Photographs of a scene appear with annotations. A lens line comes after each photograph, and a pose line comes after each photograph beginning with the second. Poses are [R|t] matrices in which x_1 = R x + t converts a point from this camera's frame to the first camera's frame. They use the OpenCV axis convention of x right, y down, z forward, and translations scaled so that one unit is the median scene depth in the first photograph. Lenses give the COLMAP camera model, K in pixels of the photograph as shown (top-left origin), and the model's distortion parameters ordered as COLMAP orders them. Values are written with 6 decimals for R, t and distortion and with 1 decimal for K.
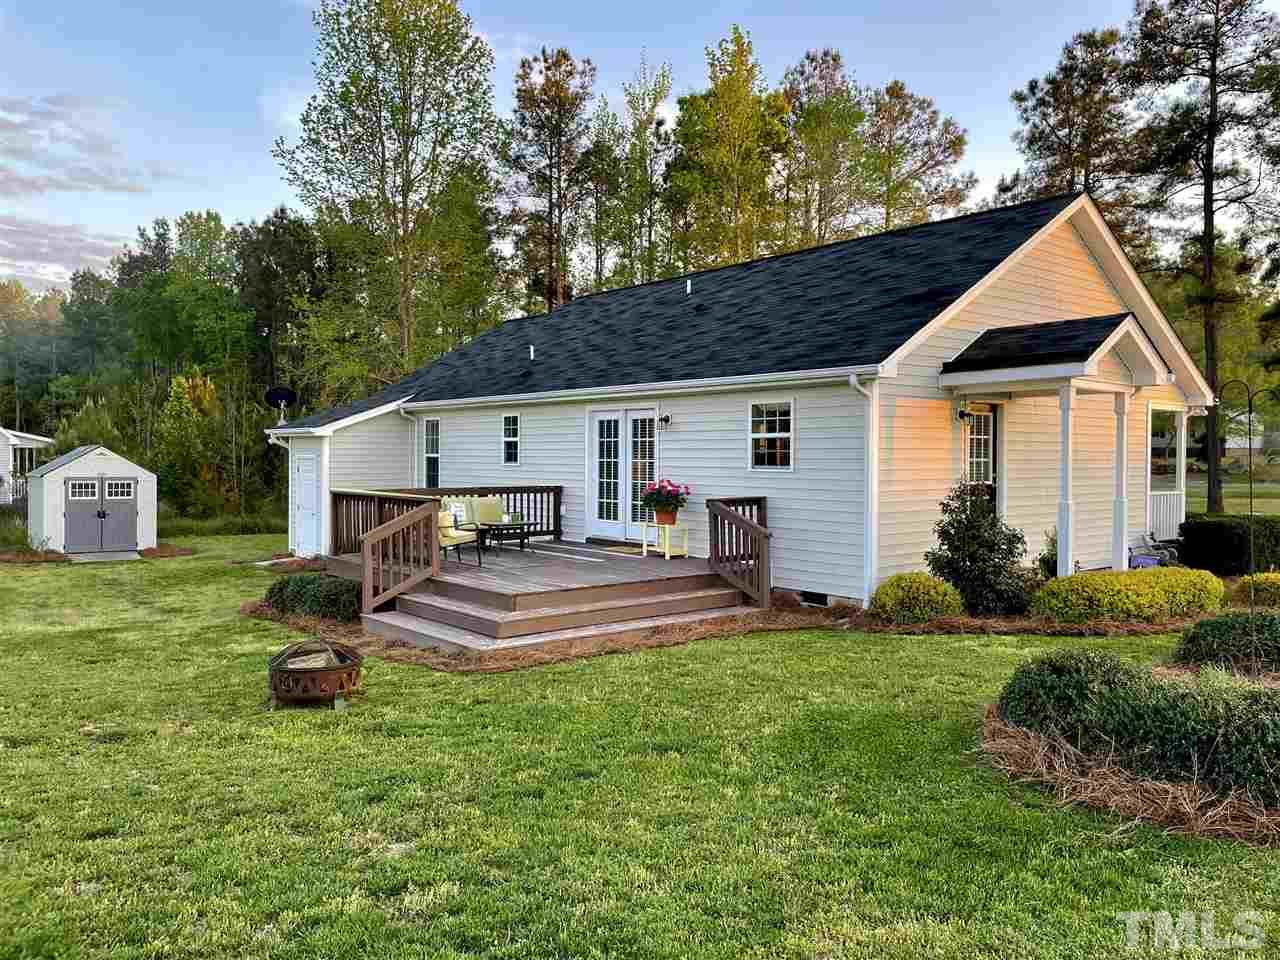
lens RADIAL K [[973.9, 0, 640.0], [0, 973.9, 480.0], [0, 0, 1]] dist [0.083353, -0.110941]
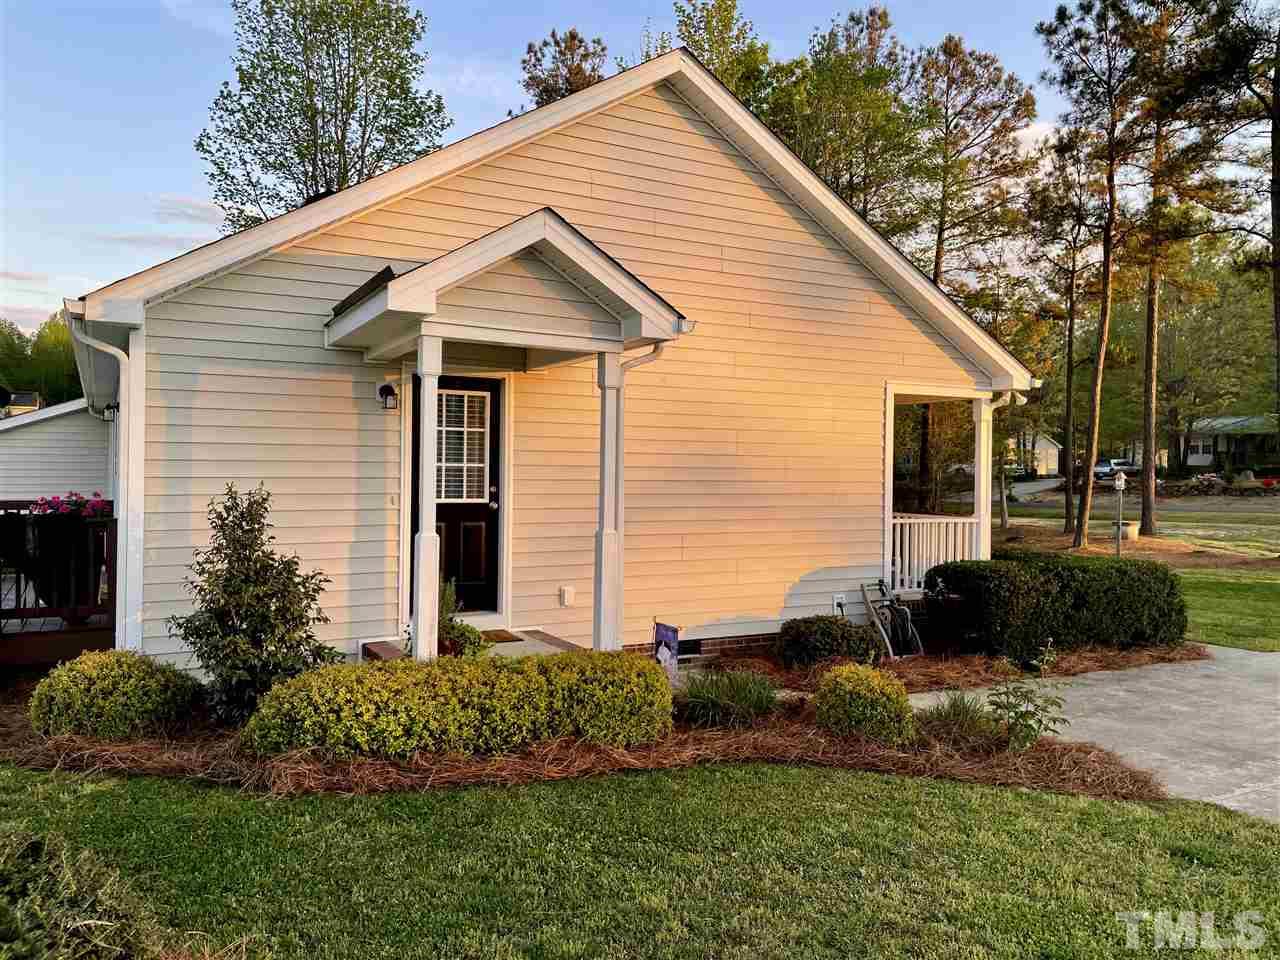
lens RADIAL K [[973.9, 0, 640.0], [0, 973.9, 480.0], [0, 0, 1]] dist [0.083353, -0.110941]
pose [[0.981261, 0.007589, -0.192536, 0.500356], [-0.010956, 0.999805, -0.016433, -0.001227], [0.192373, 0.018234, 0.981152, 0.336798]]
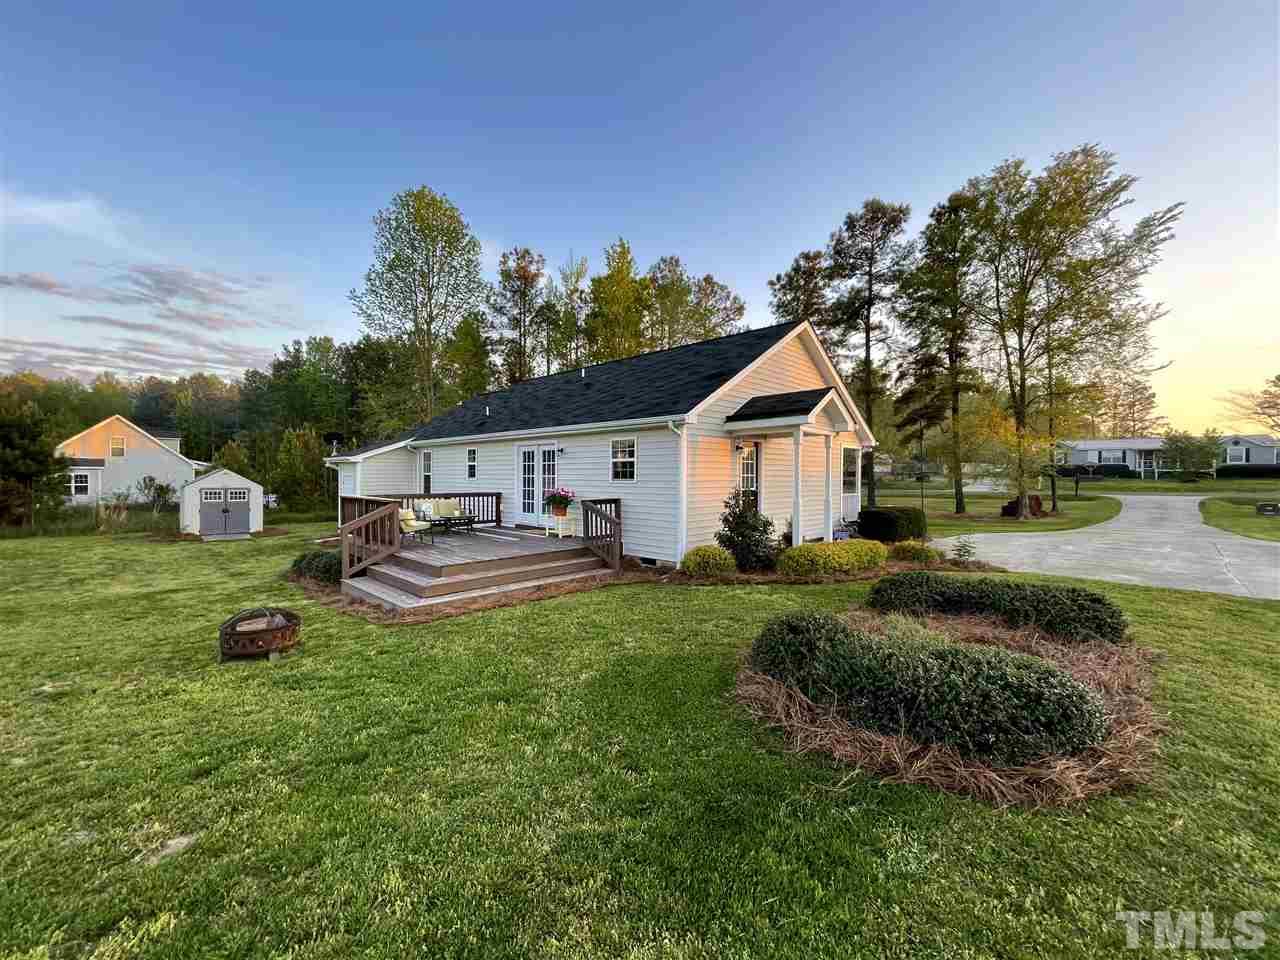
lens RADIAL K [[515.8, 0, 638.3], [0, 515.8, 491.4], [0, 0, 1]] dist [-0.001649, -0.000286]
pose [[0.993871, -0.003663, 0.110482, 0.056491], [0.003159, 0.999984, 0.004738, 0.001630], [-0.110498, -0.004360, 0.993867, 0.135039]]
